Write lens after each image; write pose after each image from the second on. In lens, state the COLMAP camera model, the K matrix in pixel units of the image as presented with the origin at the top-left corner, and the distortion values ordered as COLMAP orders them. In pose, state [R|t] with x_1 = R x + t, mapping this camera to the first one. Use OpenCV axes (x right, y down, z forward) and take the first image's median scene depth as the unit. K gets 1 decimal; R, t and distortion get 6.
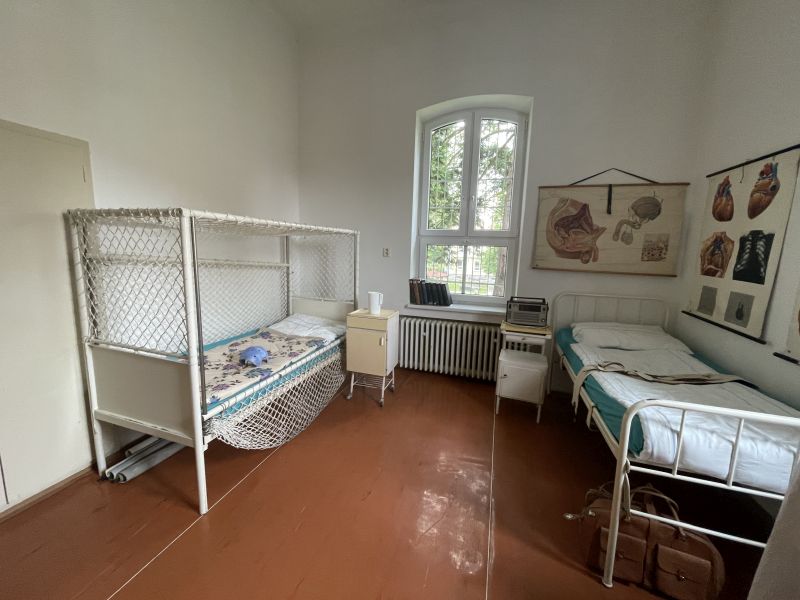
lens RADIAL K [[321.4, 0, 396.4], [0, 321.4, 294.0], [0, 0, 1]] dist [-0.004393, -0.000479]
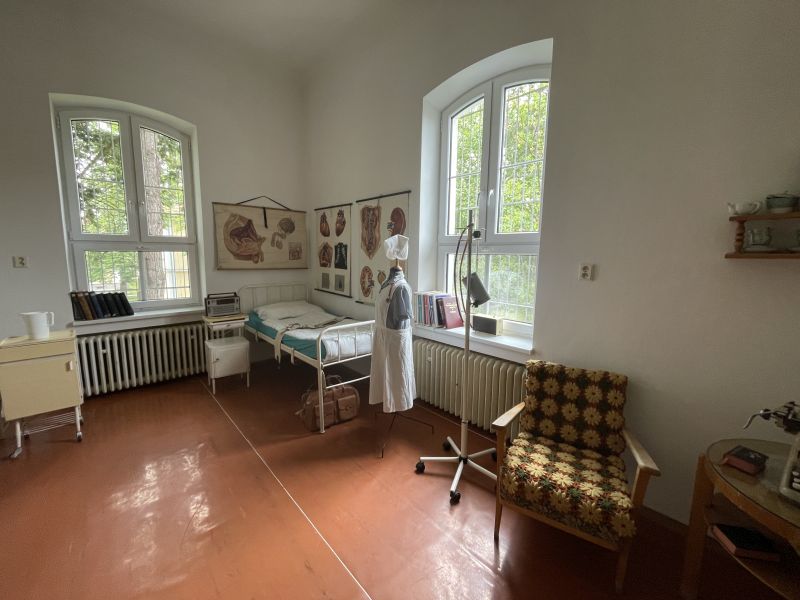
lens RADIAL K [[321.4, 0, 391.8], [0, 321.4, 294.6], [0, 0, 1]] dist [-0.004393, -0.000479]
pose [[0.498691, -0.133097, 0.856500, -0.327724], [0.129087, 0.988525, 0.078454, 0.003060], [-0.857113, 0.071438, 0.510150, -0.188718]]
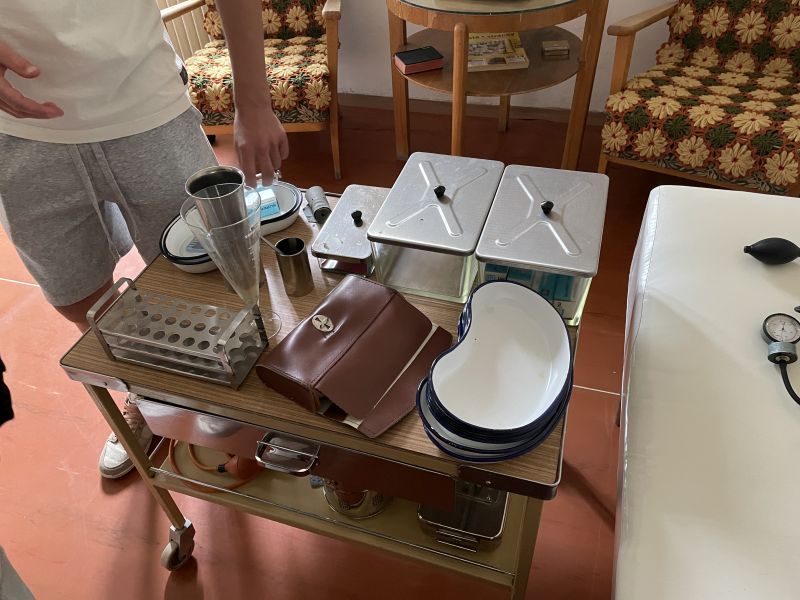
lens RADIAL K [[601.2, 0, 402.0], [0, 601.2, 298.0], [0, 0, 1]] dist [0.024792, -0.029640]
pose [[-0.019529, -0.701006, 0.712888, -0.516869], [0.203340, 0.695337, 0.689318, 0.105855], [-0.978913, 0.158420, 0.128963, -0.382320]]
